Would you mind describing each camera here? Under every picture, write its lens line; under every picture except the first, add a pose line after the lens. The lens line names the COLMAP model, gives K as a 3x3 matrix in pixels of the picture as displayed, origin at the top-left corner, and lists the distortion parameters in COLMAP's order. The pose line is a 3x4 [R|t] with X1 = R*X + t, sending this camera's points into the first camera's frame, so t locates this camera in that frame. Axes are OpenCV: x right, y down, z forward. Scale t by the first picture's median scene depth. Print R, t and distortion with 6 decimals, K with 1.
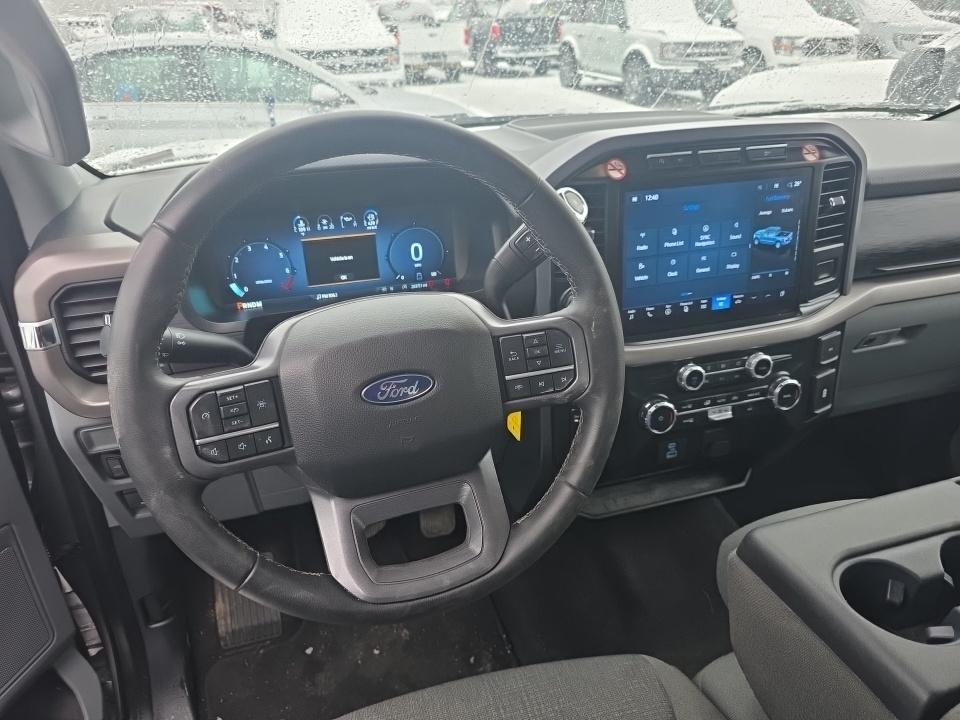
lens RADIAL K [[692.9, 0, 477.5], [0, 692.9, 366.4], [0, 0, 1]] dist [0.044571, -0.036906]
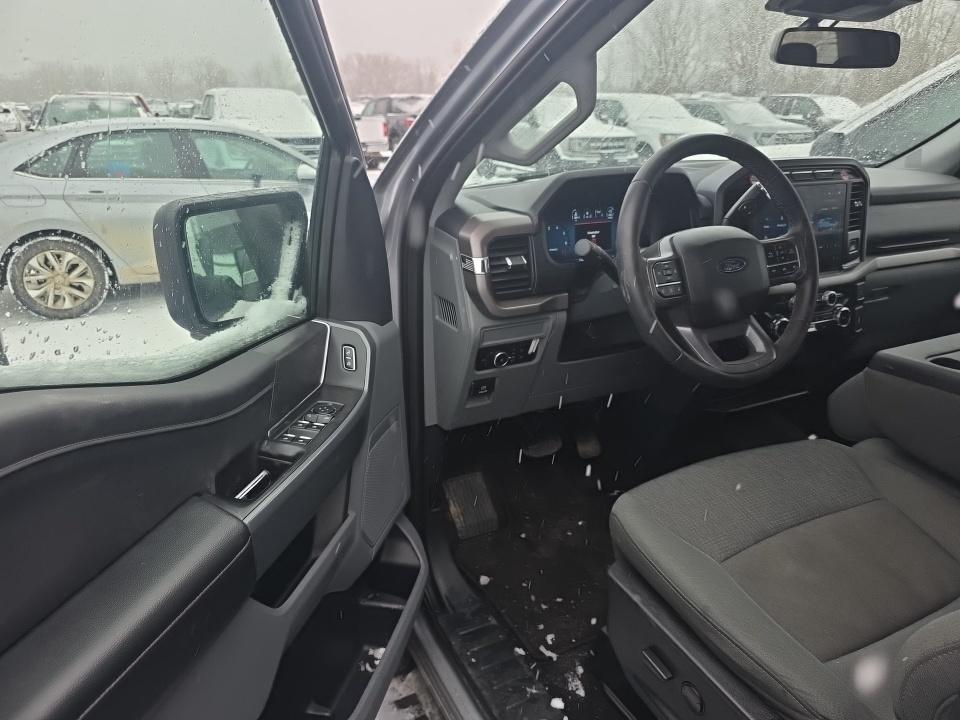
lens RADIAL K [[692.9, 0, 494.0], [0, 692.9, 377.0], [0, 0, 1]] dist [0.044571, -0.036906]
pose [[0.984326, -0.045541, 0.170376, -0.621893], [0.063133, 0.993052, -0.099307, 0.274910], [-0.164670, 0.108507, 0.980362, -0.448211]]
